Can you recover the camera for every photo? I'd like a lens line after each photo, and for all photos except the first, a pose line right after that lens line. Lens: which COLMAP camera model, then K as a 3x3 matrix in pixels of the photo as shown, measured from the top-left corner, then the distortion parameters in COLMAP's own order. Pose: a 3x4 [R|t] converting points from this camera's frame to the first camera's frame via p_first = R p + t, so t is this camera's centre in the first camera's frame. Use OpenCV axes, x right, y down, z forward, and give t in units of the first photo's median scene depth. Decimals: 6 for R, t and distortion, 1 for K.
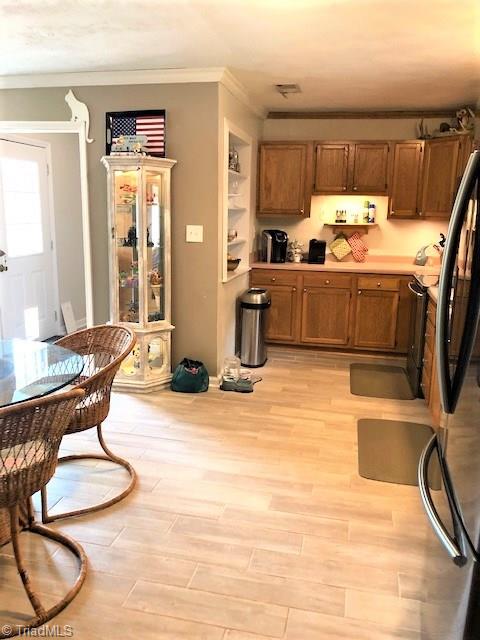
lens RADIAL K [[535.3, 0, 240.0], [0, 535.3, 320.0], [0, 0, 1]] dist [0.031954, -0.013301]
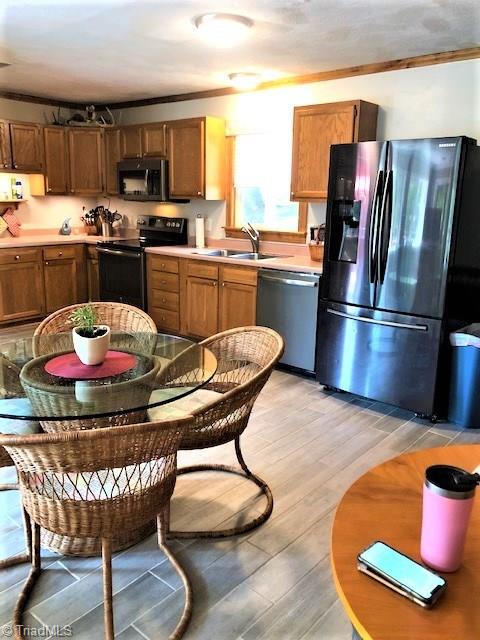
lens RADIAL K [[535.3, 0, 240.0], [0, 535.3, 320.0], [0, 0, 1]] dist [0.031954, -0.013301]
pose [[0.466320, -0.216440, 0.857729, -0.553177], [0.173851, 0.973120, 0.151040, -0.035415], [-0.867365, 0.078684, 0.491414, 0.124342]]
